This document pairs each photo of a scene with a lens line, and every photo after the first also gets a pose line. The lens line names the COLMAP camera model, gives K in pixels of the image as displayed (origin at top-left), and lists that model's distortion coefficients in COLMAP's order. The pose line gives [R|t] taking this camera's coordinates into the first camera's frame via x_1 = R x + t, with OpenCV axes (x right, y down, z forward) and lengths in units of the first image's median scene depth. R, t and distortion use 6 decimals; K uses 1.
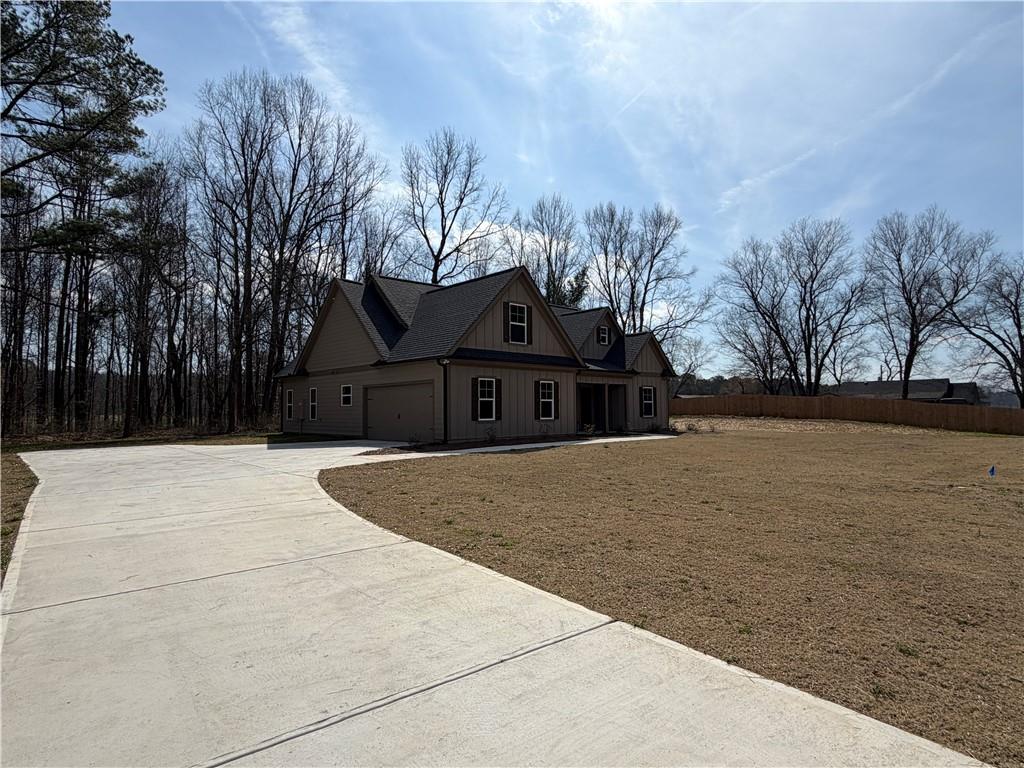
lens RADIAL K [[572.9, 0, 512.0], [0, 572.9, 384.0], [0, 0, 1]] dist [0.000981, 0.002078]
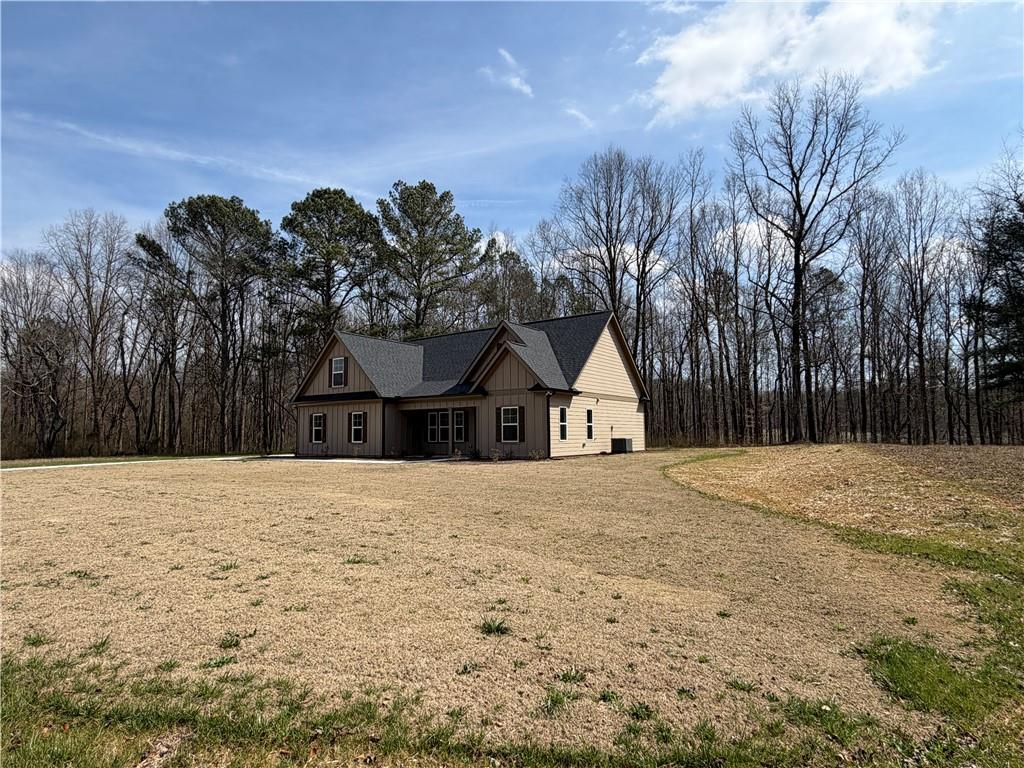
lens RADIAL K [[572.9, 0, 512.0], [0, 572.9, 384.0], [0, 0, 1]] dist [0.000981, 0.002078]
pose [[0.219983, -0.078686, -0.972325, 0.564499], [0.055684, 0.996129, -0.068014, 0.015514], [0.973913, -0.039181, 0.223513, 0.433861]]
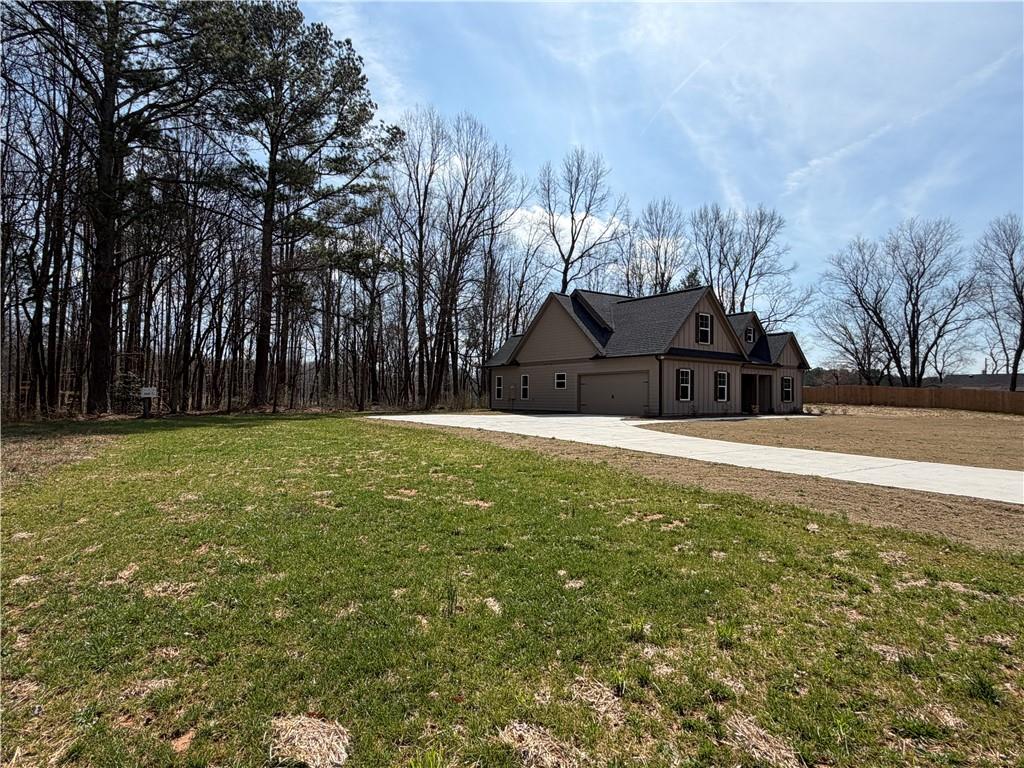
lens RADIAL K [[572.9, 0, 512.0], [0, 572.9, 384.0], [0, 0, 1]] dist [0.000981, 0.002078]
pose [[0.993713, 0.013611, -0.111125, -0.112760], [-0.011310, 0.999709, 0.021310, 0.000042], [0.111383, -0.019919, 0.993578, -0.150192]]
